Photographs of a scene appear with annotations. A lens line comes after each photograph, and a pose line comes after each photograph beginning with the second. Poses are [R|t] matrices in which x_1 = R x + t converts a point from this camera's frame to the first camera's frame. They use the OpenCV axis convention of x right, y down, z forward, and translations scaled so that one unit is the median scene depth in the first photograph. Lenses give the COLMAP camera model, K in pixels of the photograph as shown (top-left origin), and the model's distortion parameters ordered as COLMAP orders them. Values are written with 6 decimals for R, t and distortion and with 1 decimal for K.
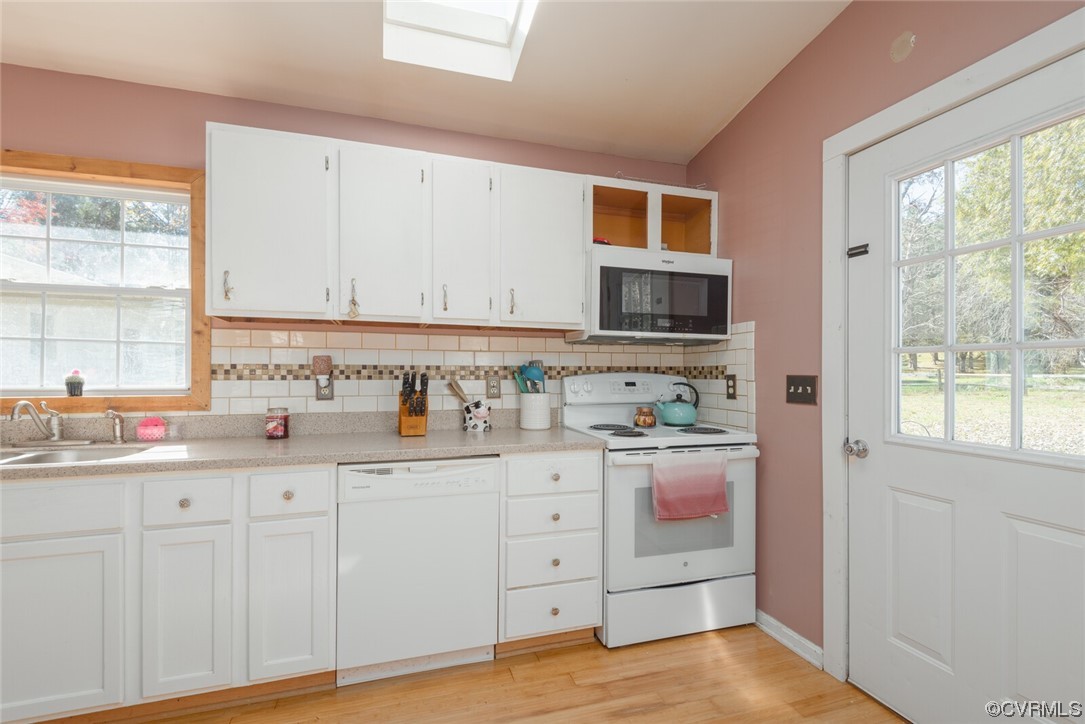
lens RADIAL K [[506.0, 0, 538.3], [0, 506.0, 369.7], [0, 0, 1]] dist [0.002697, -0.002291]
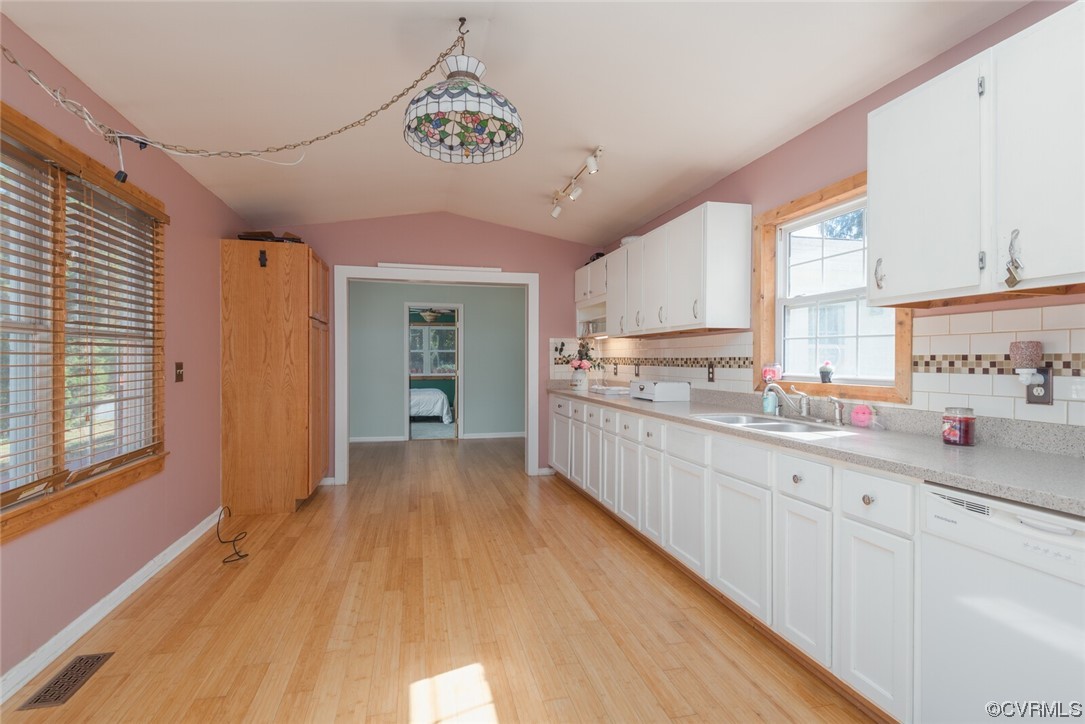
lens RADIAL K [[506.0, 0, 536.4], [0, 506.0, 360.0], [0, 0, 1]] dist [0.002697, -0.002291]
pose [[-0.049126, -0.002815, -0.998789, 0.332770], [-0.001714, 0.999995, -0.002734, 0.001546], [0.998791, 0.001578, -0.049131, 0.344722]]
